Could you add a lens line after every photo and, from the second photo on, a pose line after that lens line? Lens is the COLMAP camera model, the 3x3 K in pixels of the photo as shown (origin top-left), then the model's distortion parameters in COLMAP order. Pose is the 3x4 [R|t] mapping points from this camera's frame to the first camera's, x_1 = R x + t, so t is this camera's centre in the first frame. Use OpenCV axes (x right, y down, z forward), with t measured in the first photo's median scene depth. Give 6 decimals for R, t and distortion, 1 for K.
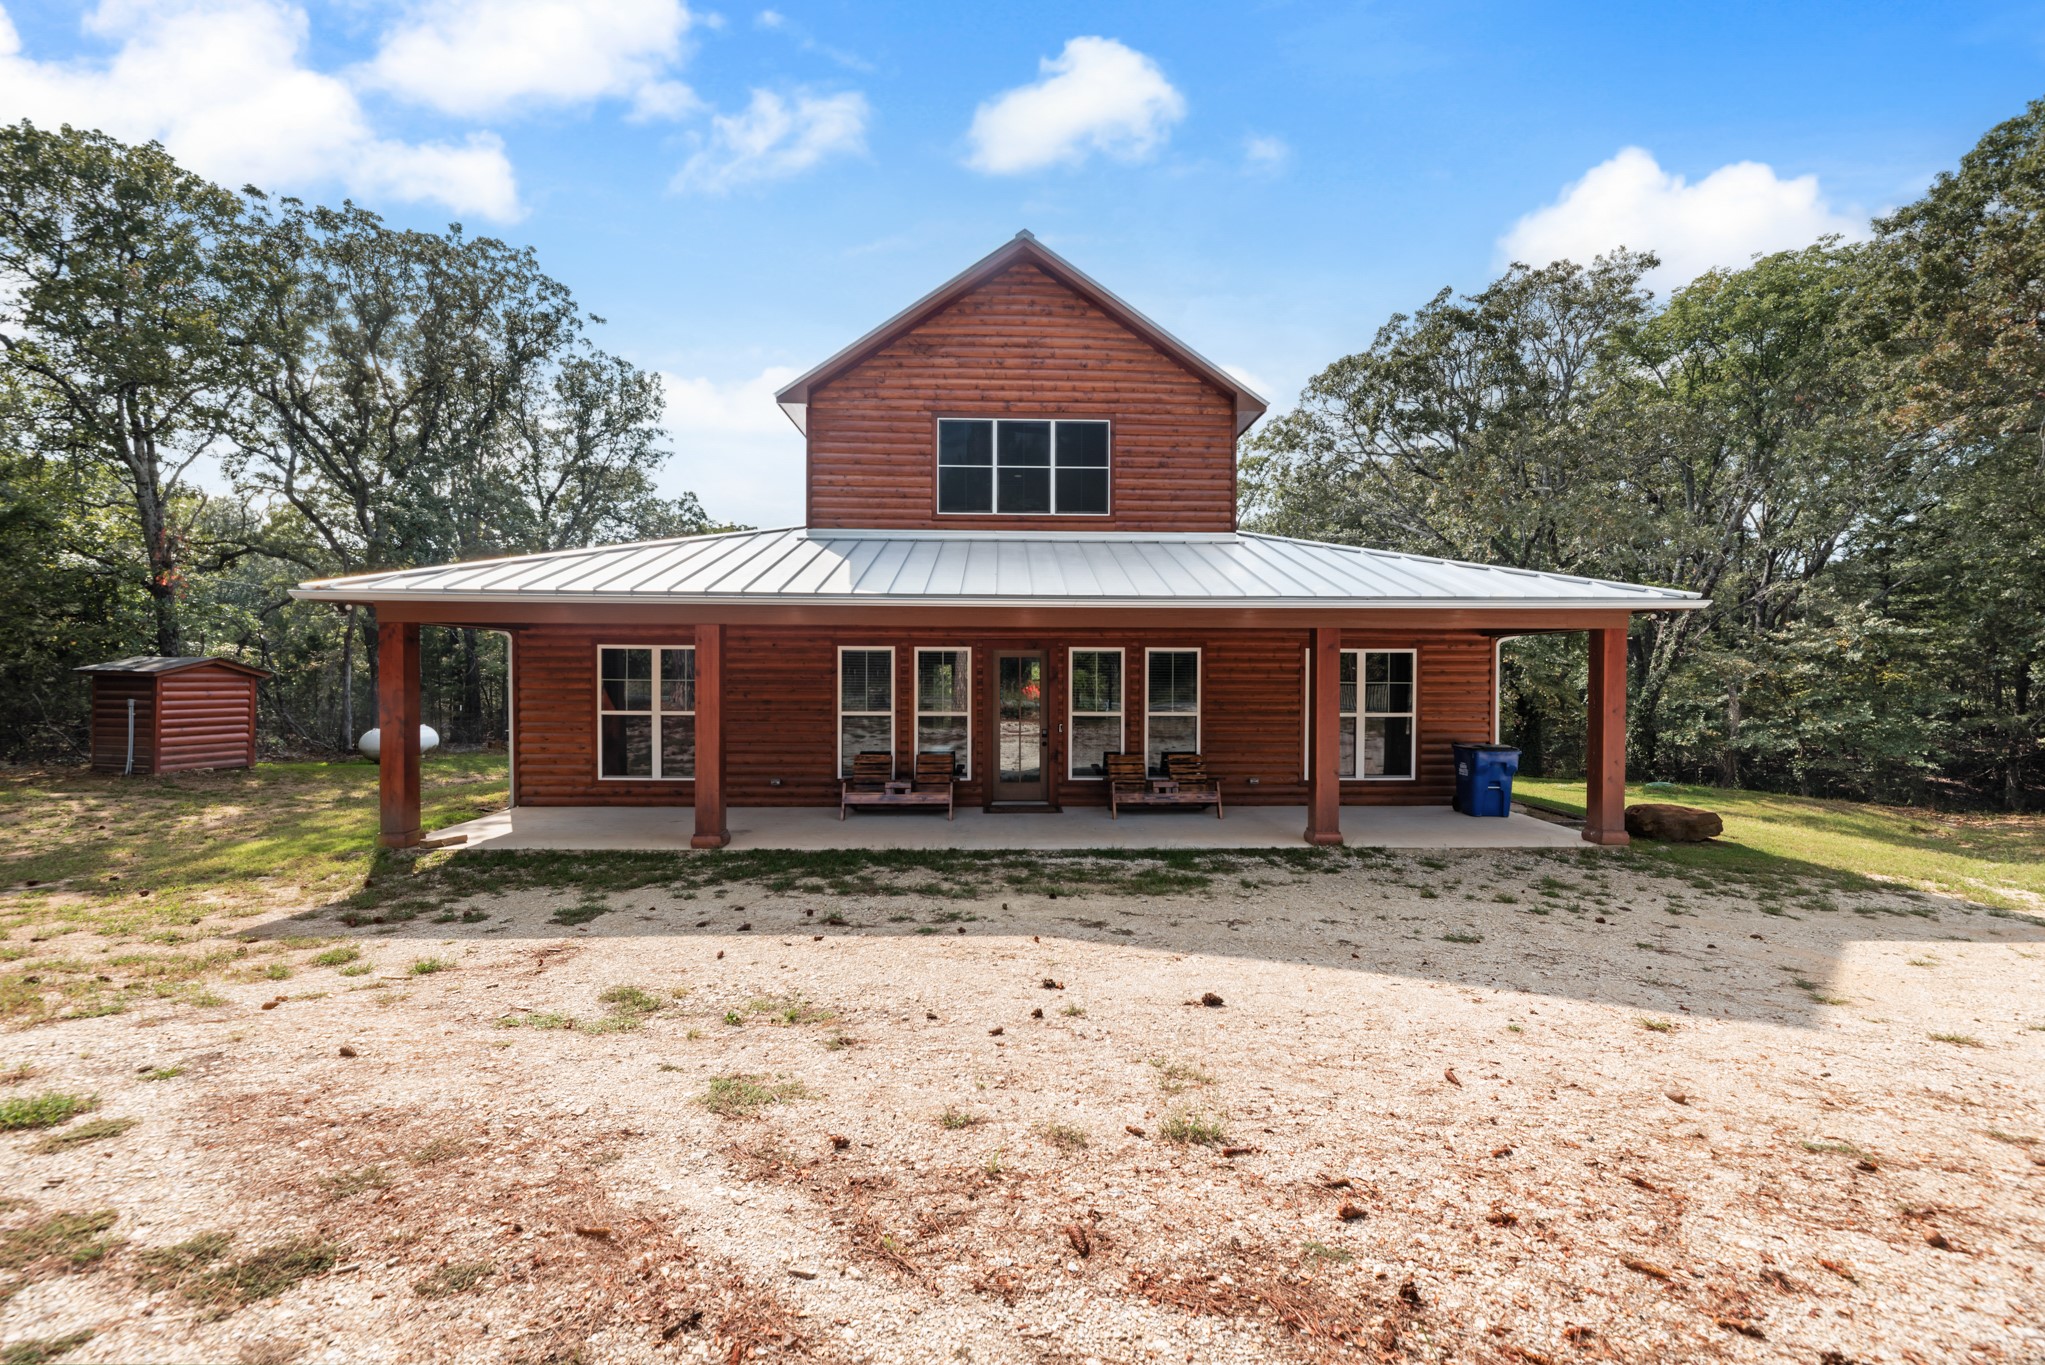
lens RADIAL K [[845.1, 0, 1027.5], [0, 845.1, 683.3], [0, 0, 1]] dist [-0.001339, 0.001273]
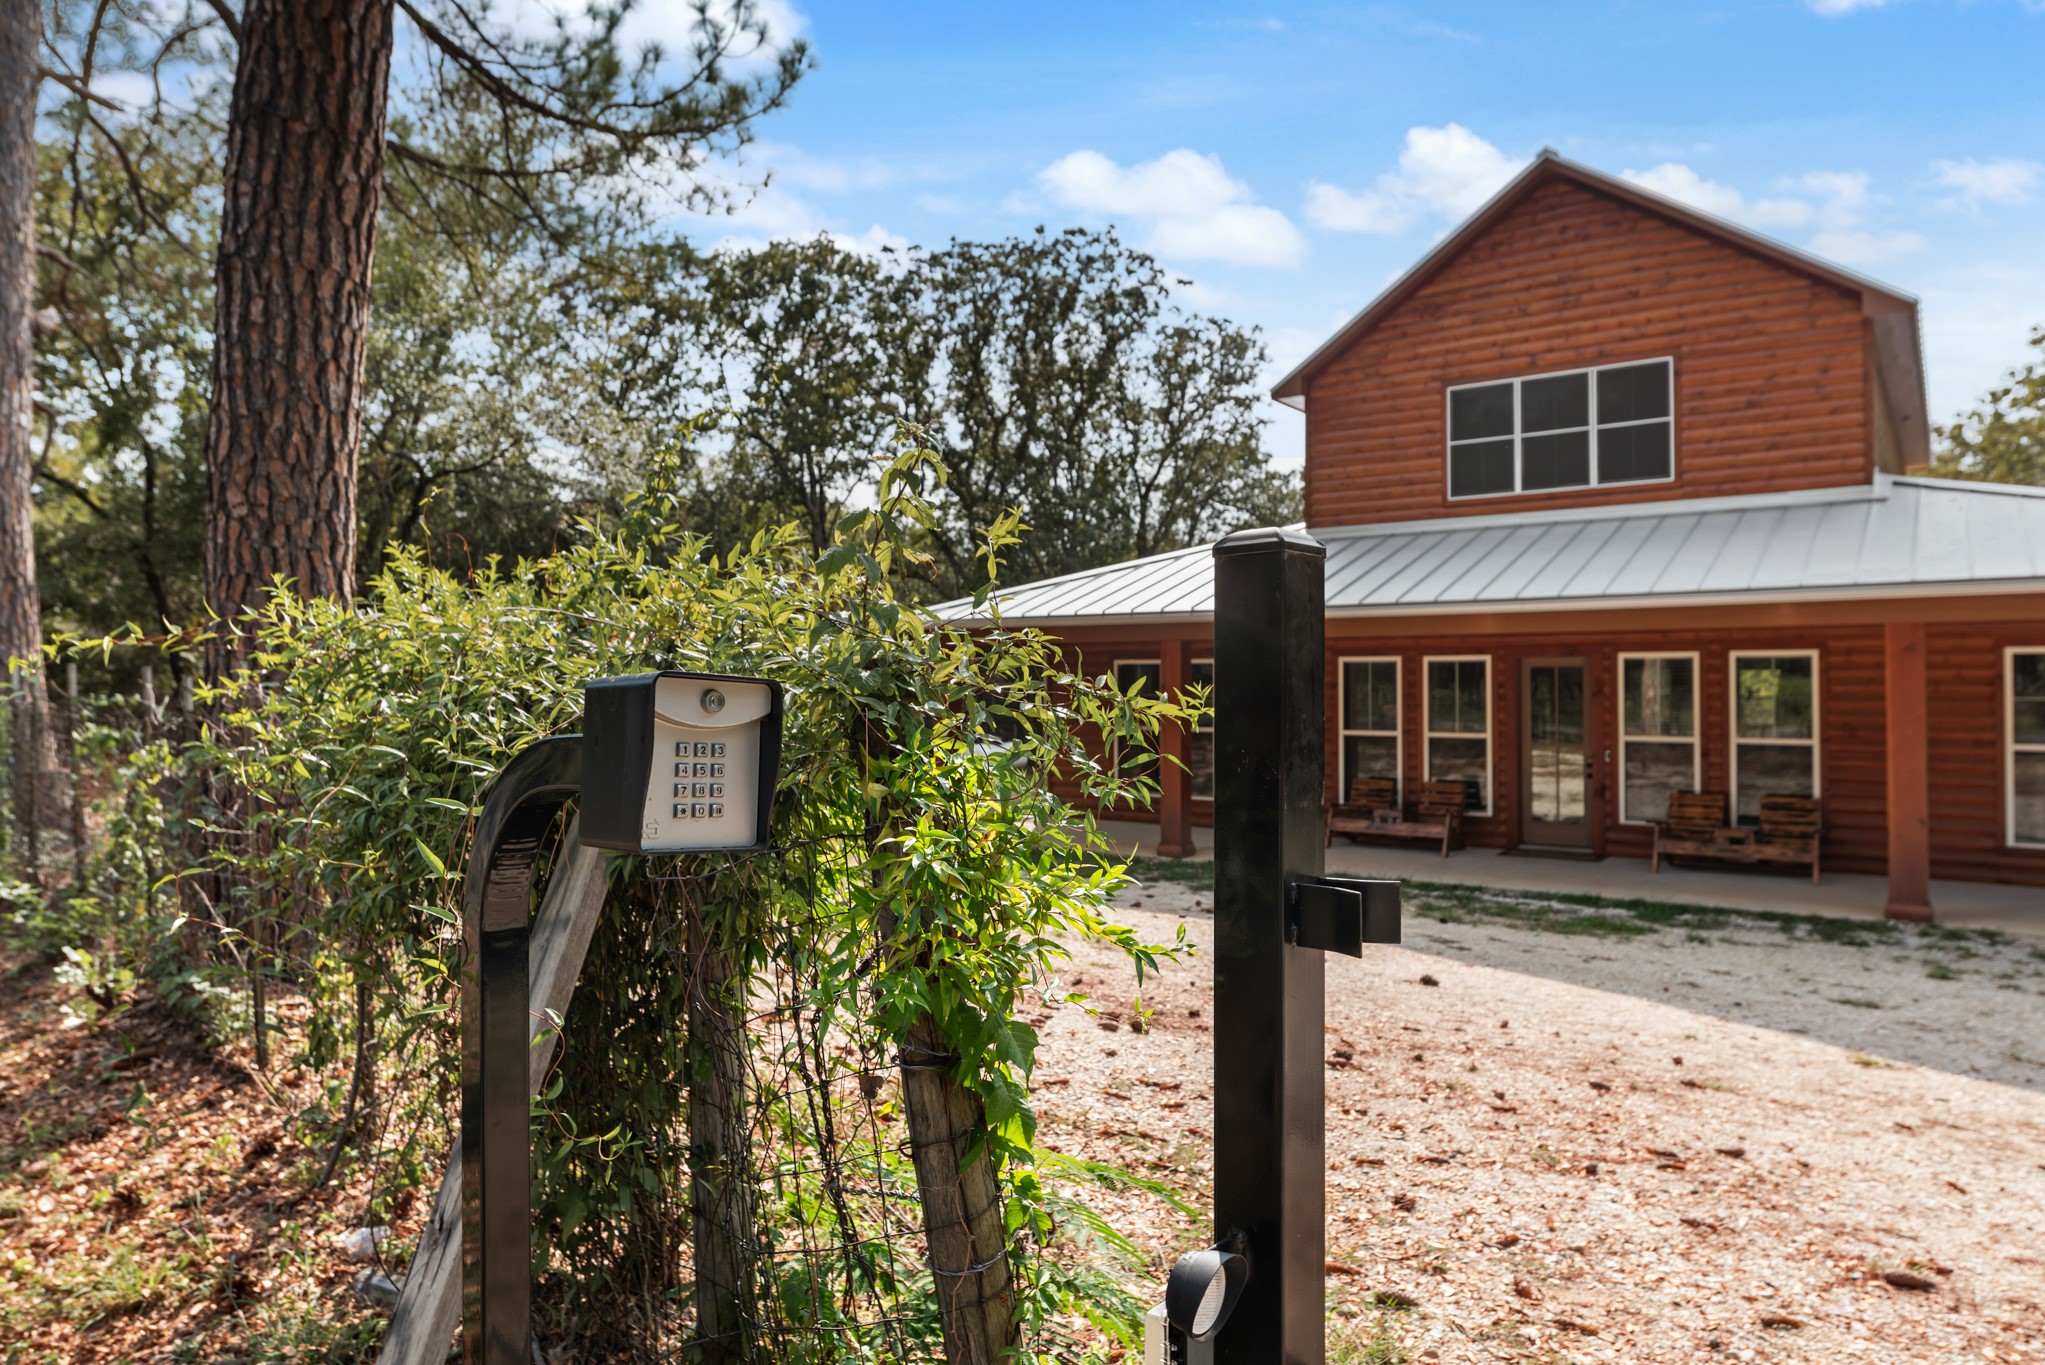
lens RADIAL K [[1298.4, 0, 1021.6], [0, 1298.4, 682.2], [0, 0, 1]] dist [0.003841, 0.000743]
pose [[0.787184, -0.007160, -0.616677, 0.355816], [-0.005348, 0.999816, -0.018435, 0.009125], [0.616695, 0.017809, 0.787000, -0.287089]]
